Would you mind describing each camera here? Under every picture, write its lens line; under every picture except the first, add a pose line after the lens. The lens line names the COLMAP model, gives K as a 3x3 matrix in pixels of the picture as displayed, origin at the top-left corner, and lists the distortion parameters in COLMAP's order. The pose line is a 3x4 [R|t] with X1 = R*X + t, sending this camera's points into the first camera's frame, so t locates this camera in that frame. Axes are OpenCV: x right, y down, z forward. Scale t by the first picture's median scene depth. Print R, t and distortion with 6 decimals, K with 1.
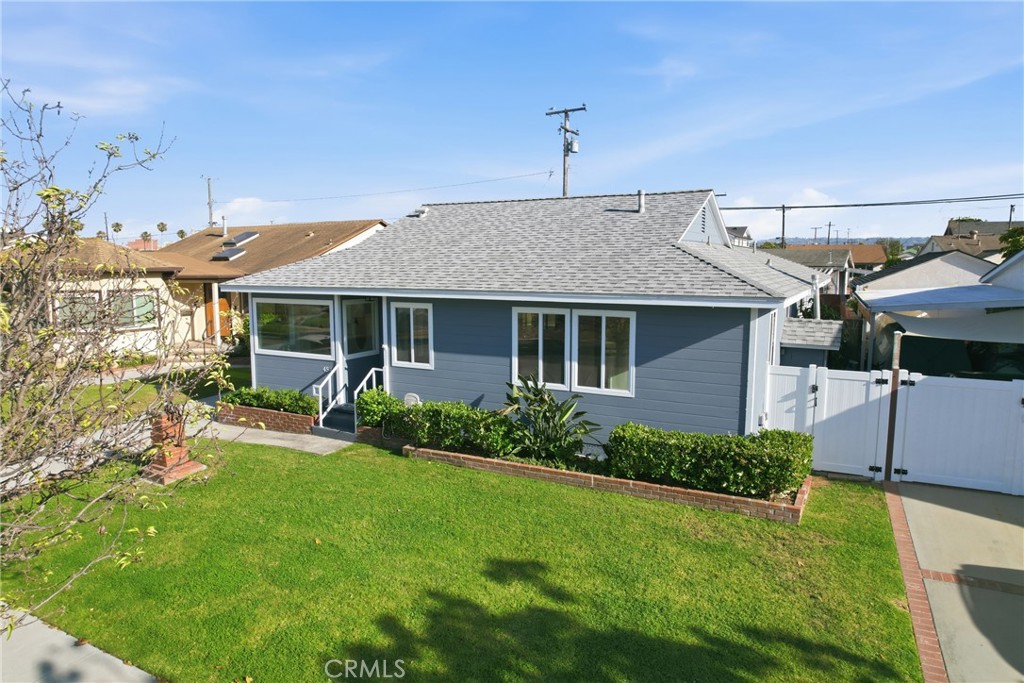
lens RADIAL K [[655.2, 0, 512.3], [0, 655.2, 349.3], [0, 0, 1]] dist [-0.082885, 0.073383]
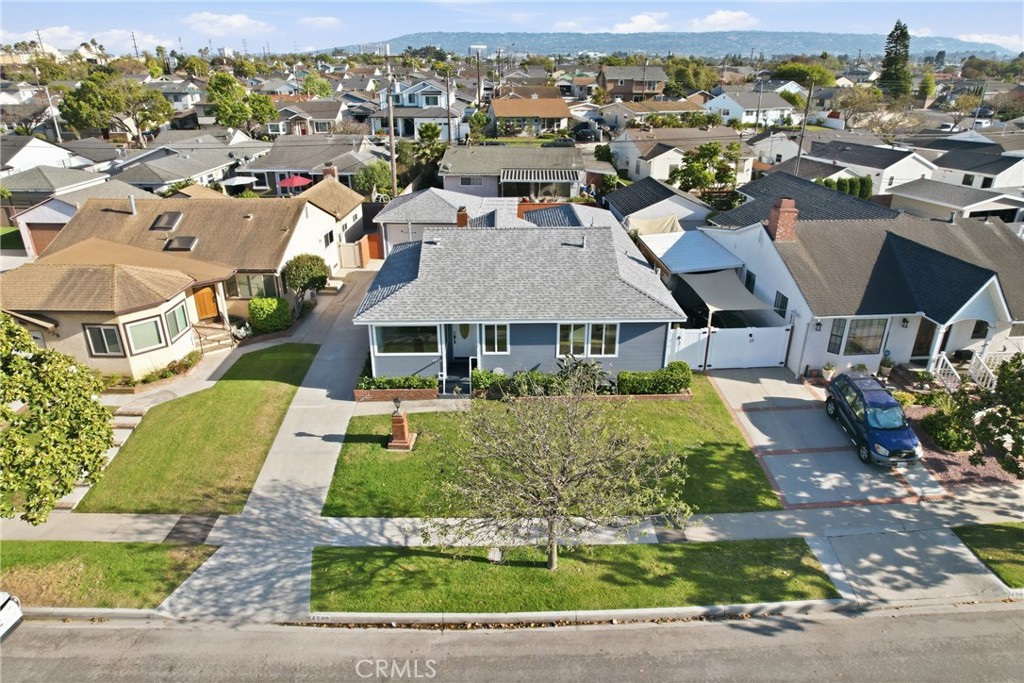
lens RADIAL K [[655.2, 0, 512.3], [0, 655.2, 349.3], [0, 0, 1]] dist [-0.082885, 0.073383]
pose [[0.873001, -0.200543, 0.444581, -1.036535], [0.064833, 0.951180, 0.301752, -0.602825], [-0.483390, -0.234606, 0.843382, -0.658699]]
